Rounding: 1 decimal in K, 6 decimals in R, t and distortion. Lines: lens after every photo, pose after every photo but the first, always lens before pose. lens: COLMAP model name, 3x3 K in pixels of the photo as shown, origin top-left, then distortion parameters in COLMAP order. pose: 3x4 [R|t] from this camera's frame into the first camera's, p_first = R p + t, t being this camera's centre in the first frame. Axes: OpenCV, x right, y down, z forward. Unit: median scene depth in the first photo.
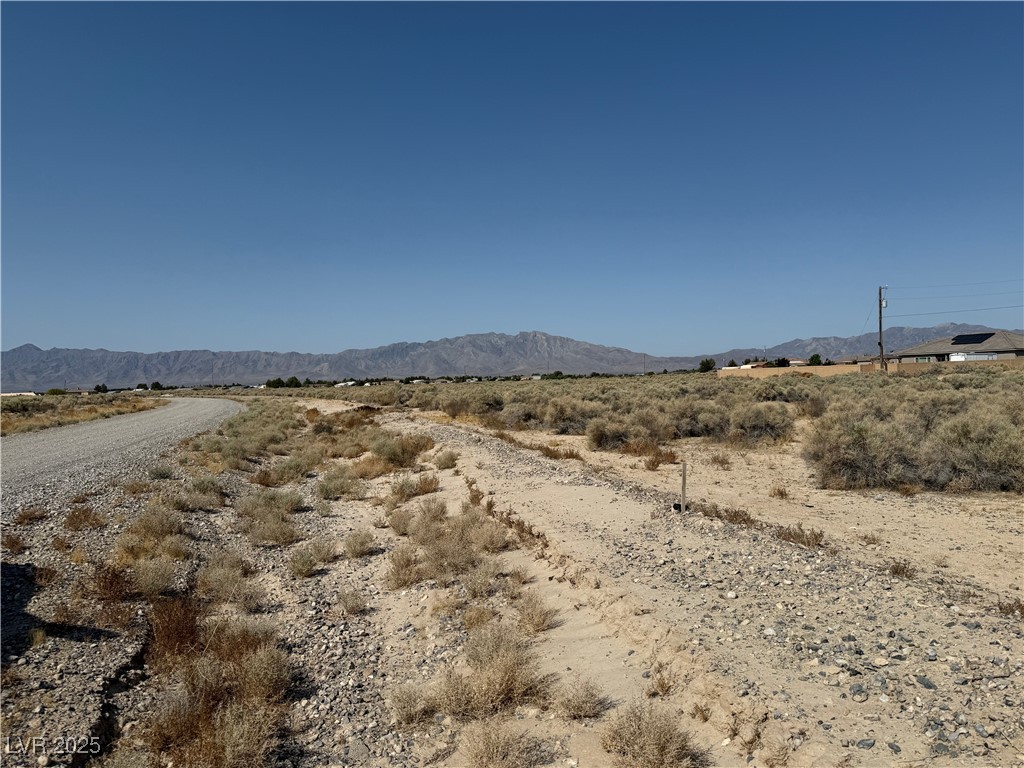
lens RADIAL K [[752.5, 0, 512.0], [0, 752.5, 384.0], [0, 0, 1]] dist [0.066694, -0.000515]
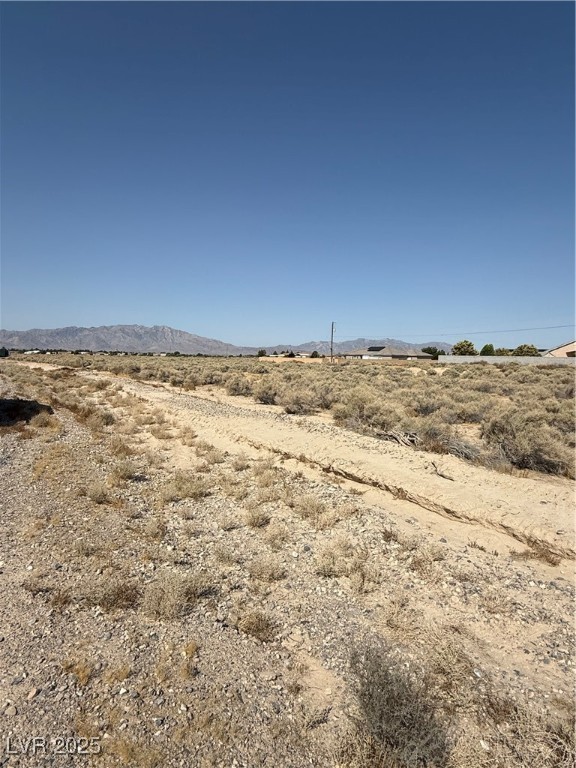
lens RADIAL K [[451.6, 0, 288.0], [0, 451.6, 384.0], [0, 0, 1]] dist [-0.000358, -0.000022]
pose [[0.953663, 0.035875, 0.298730, 0.002067], [-0.050798, 0.997811, 0.042339, -0.002737], [-0.296557, -0.055553, 0.953398, -0.111416]]
